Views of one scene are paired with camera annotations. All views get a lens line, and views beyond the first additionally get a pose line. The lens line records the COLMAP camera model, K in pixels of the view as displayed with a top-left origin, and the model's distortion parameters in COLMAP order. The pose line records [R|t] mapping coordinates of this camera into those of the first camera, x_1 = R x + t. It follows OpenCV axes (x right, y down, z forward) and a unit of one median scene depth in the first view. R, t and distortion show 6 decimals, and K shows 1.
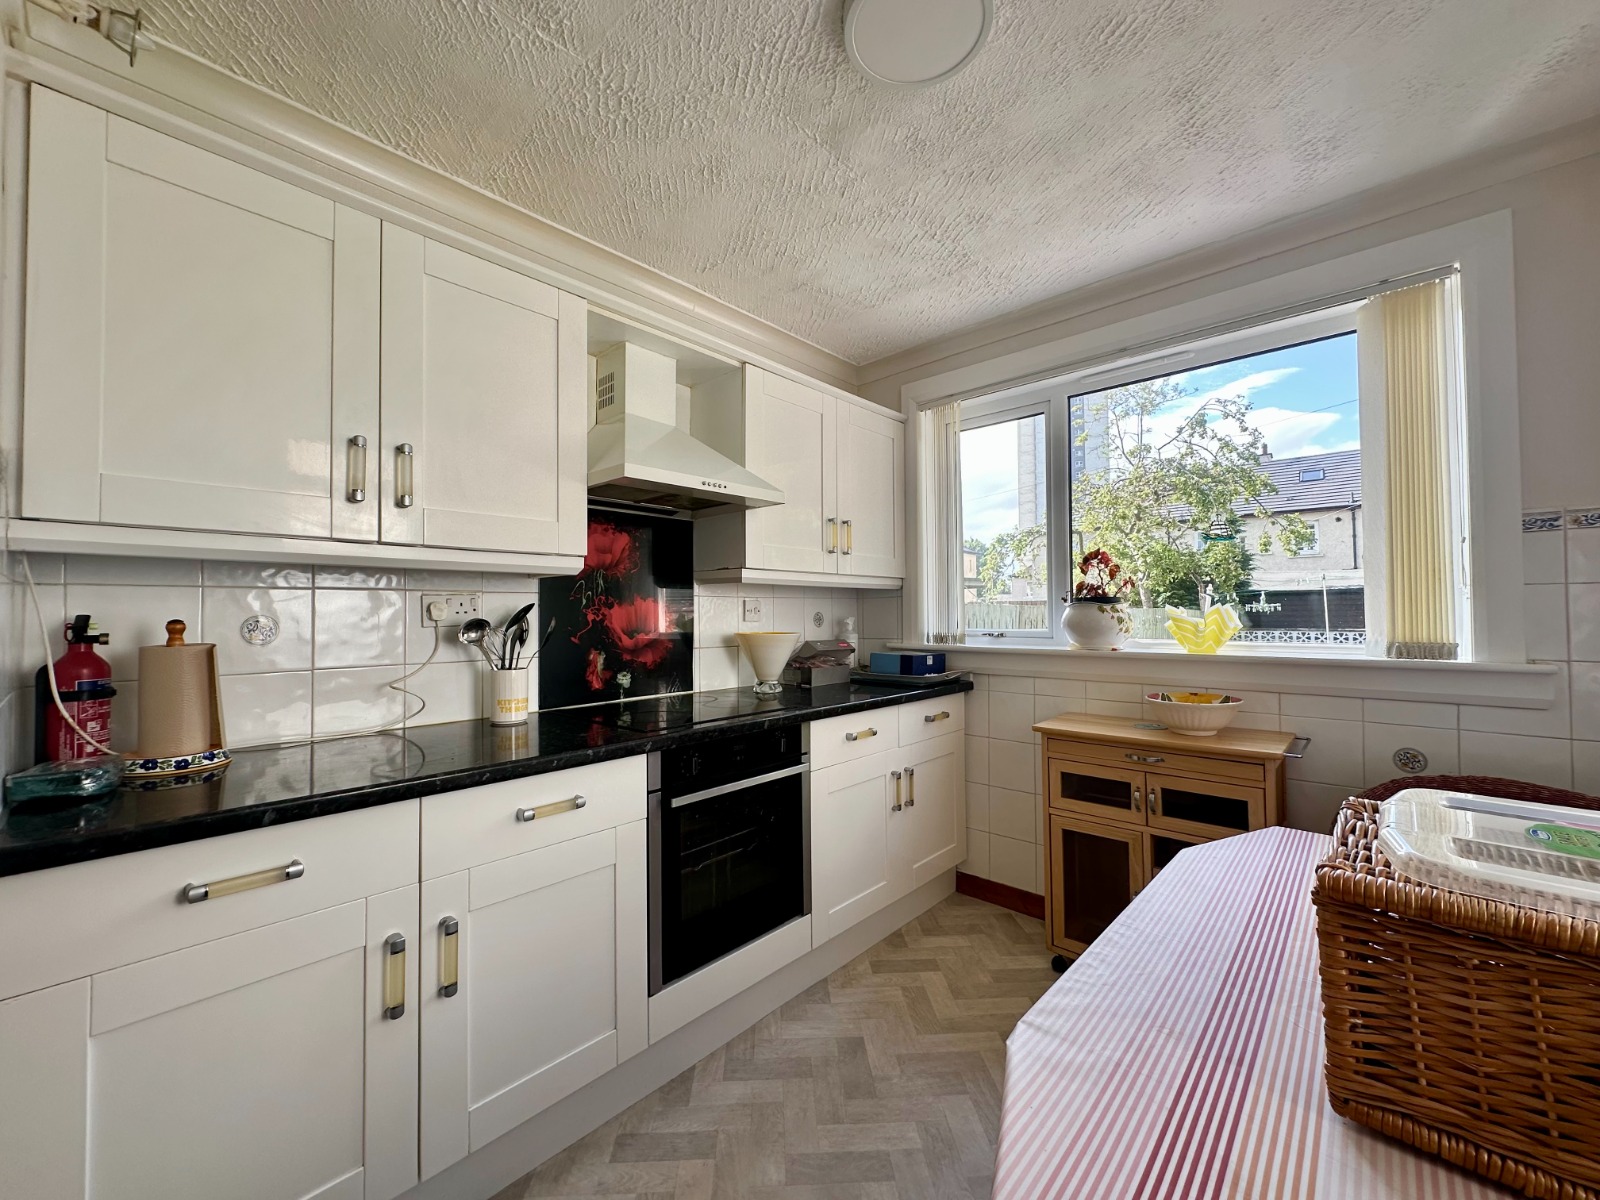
lens RADIAL K [[637.3, 0, 800.0], [0, 637.3, 600.7], [0, 0, 1]] dist [-0.005480, 0.001539]
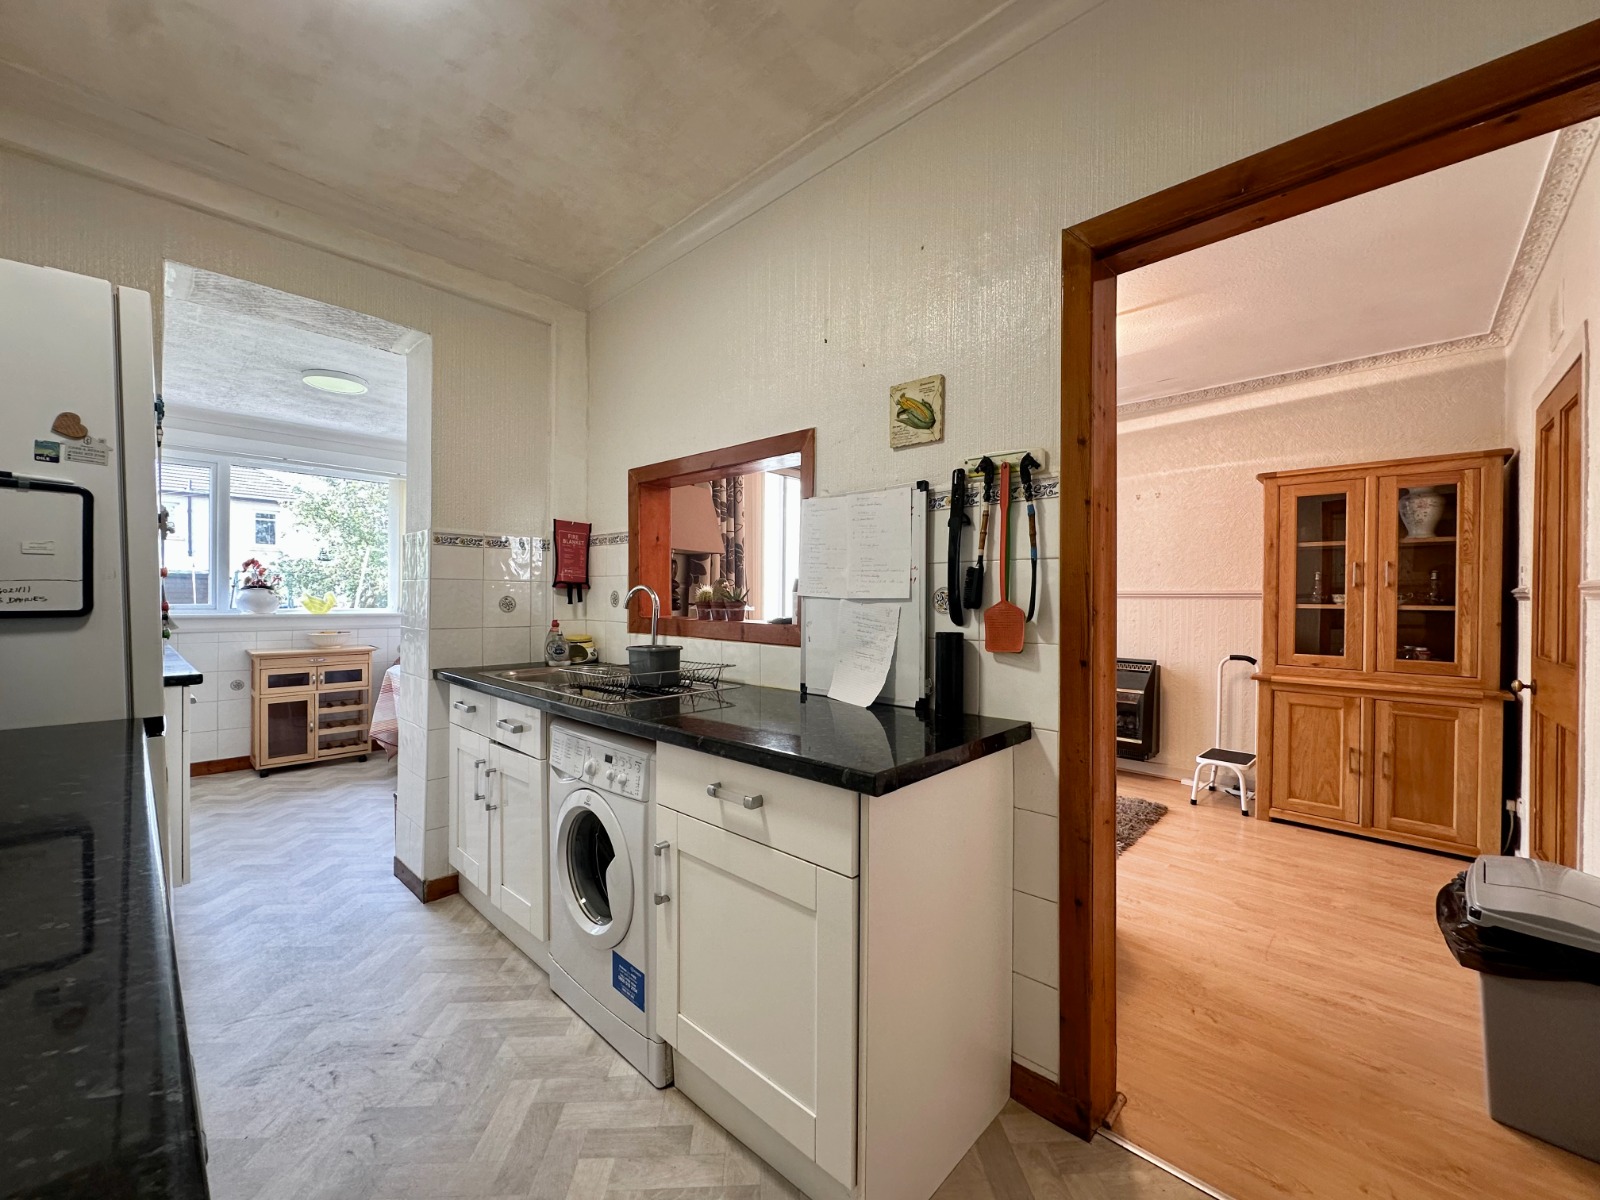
lens RADIAL K [[637.3, 0, 801.3], [0, 637.3, 602.0], [0, 0, 1]] dist [-0.005480, 0.001539]
pose [[0.004569, 0.000957, 0.999989, -1.398292], [-0.032252, 0.999479, -0.000810, -0.007865], [-0.999469, -0.032248, 0.004598, -0.584593]]
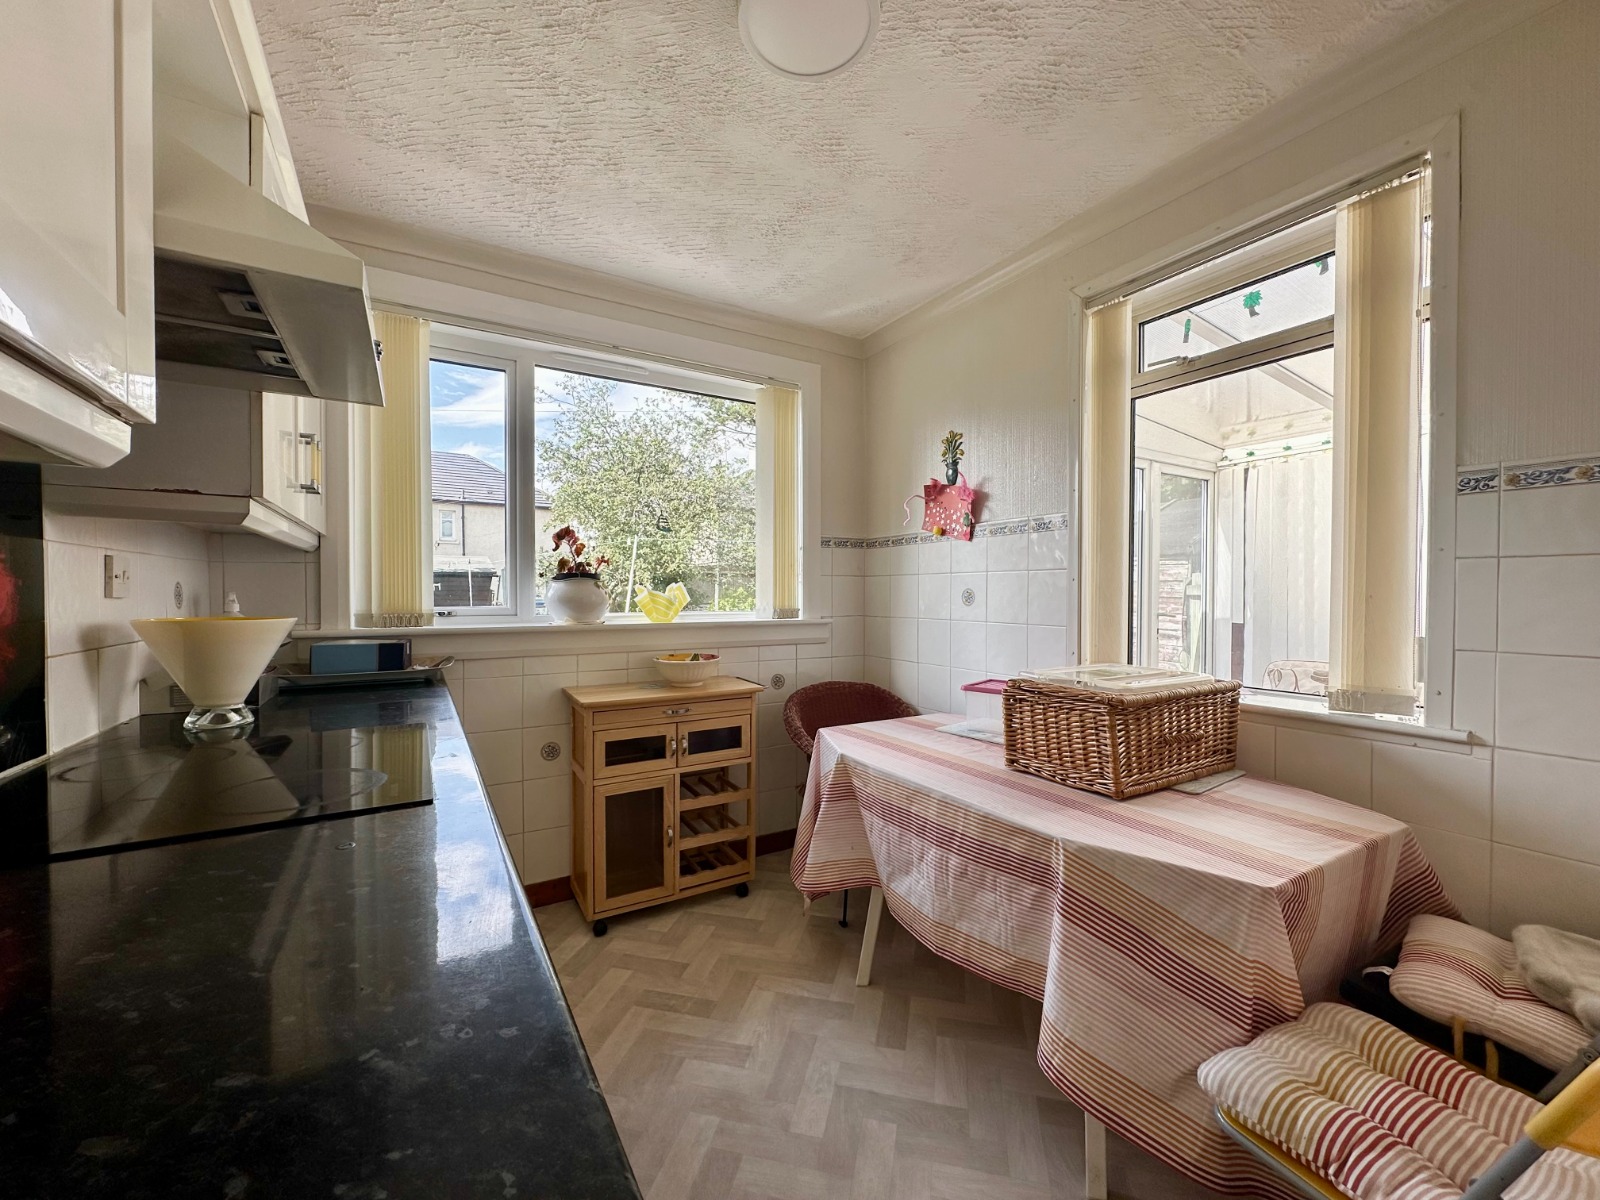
lens RADIAL K [[637.3, 0, 798.5], [0, 637.3, 600.7], [0, 0, 1]] dist [-0.005480, 0.001539]
pose [[0.281305, -0.006320, 0.959598, -0.444159], [-0.023752, 0.999626, 0.013546, 0.016545], [-0.959324, -0.026603, 0.281050, 0.377465]]
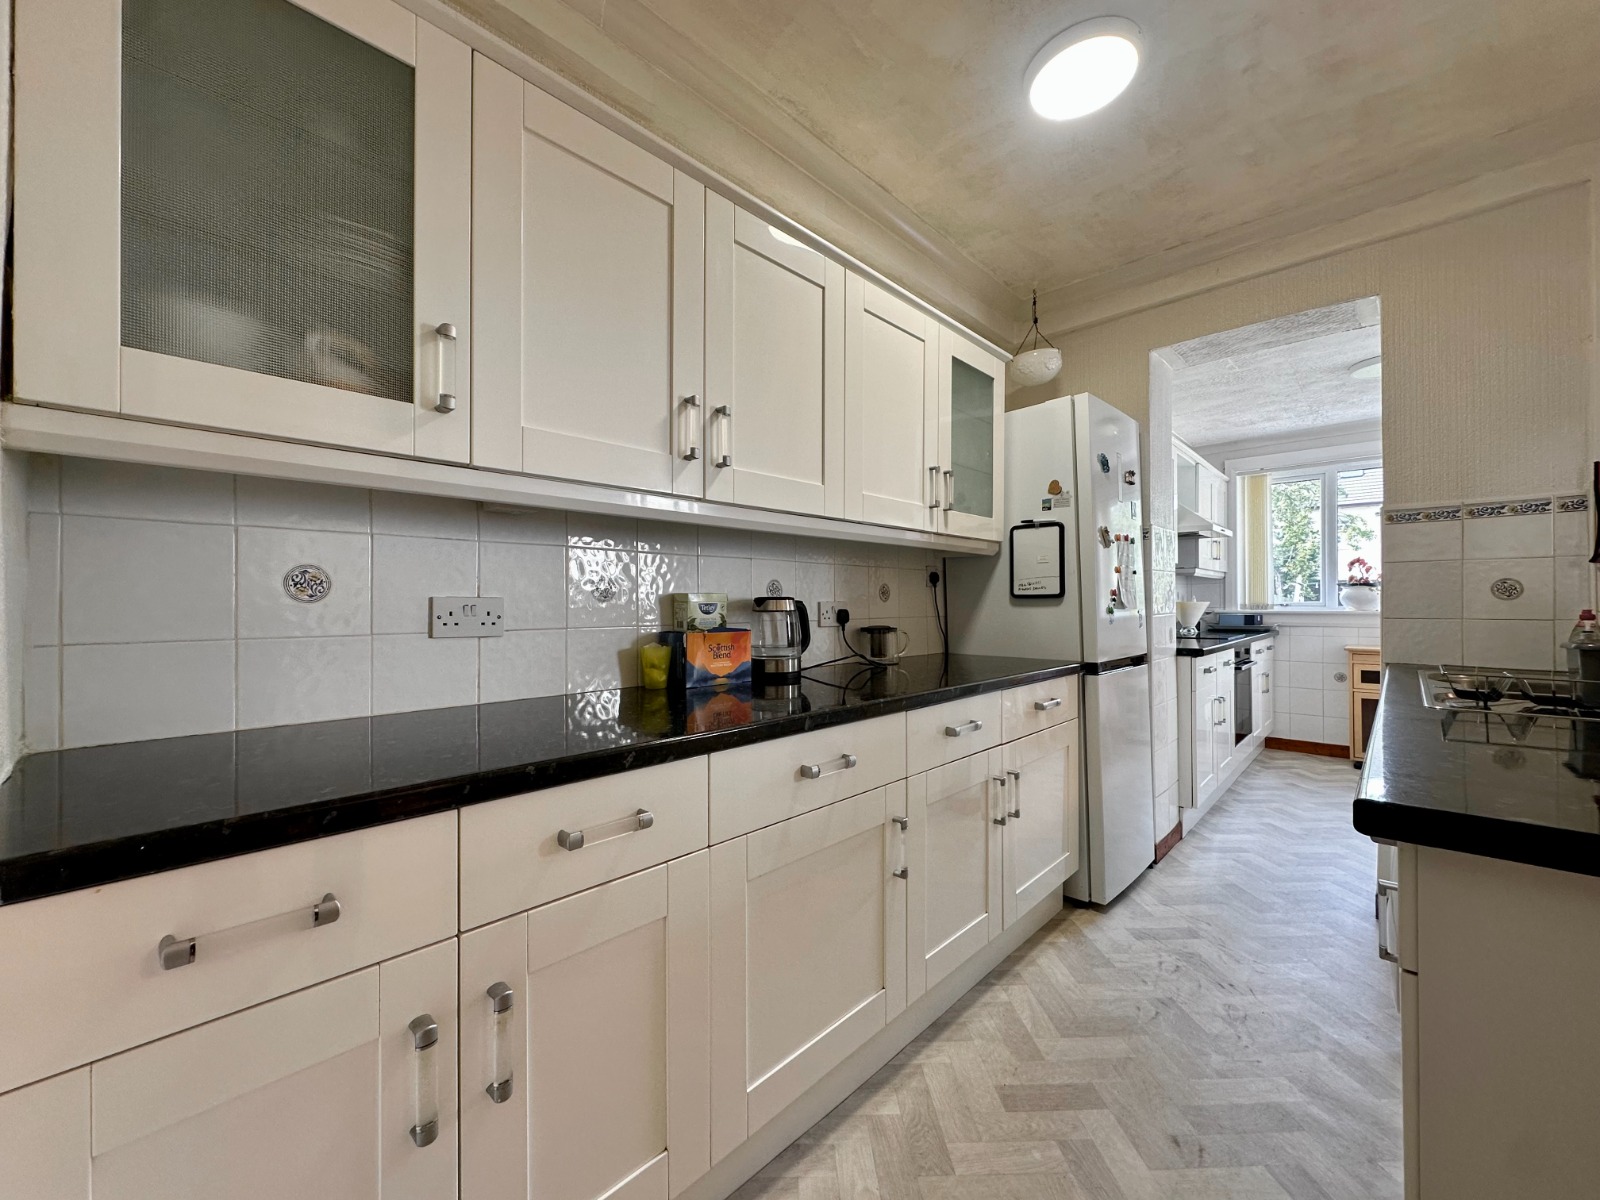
lens RADIAL K [[637.3, 0, 798.3], [0, 637.3, 602.1], [0, 0, 1]] dist [-0.005480, 0.001539]
pose [[0.999945, 0.001624, -0.010399, -1.219215], [-0.001401, 0.999770, 0.021403, 0.012310], [0.010431, -0.021388, 0.999717, -0.920774]]
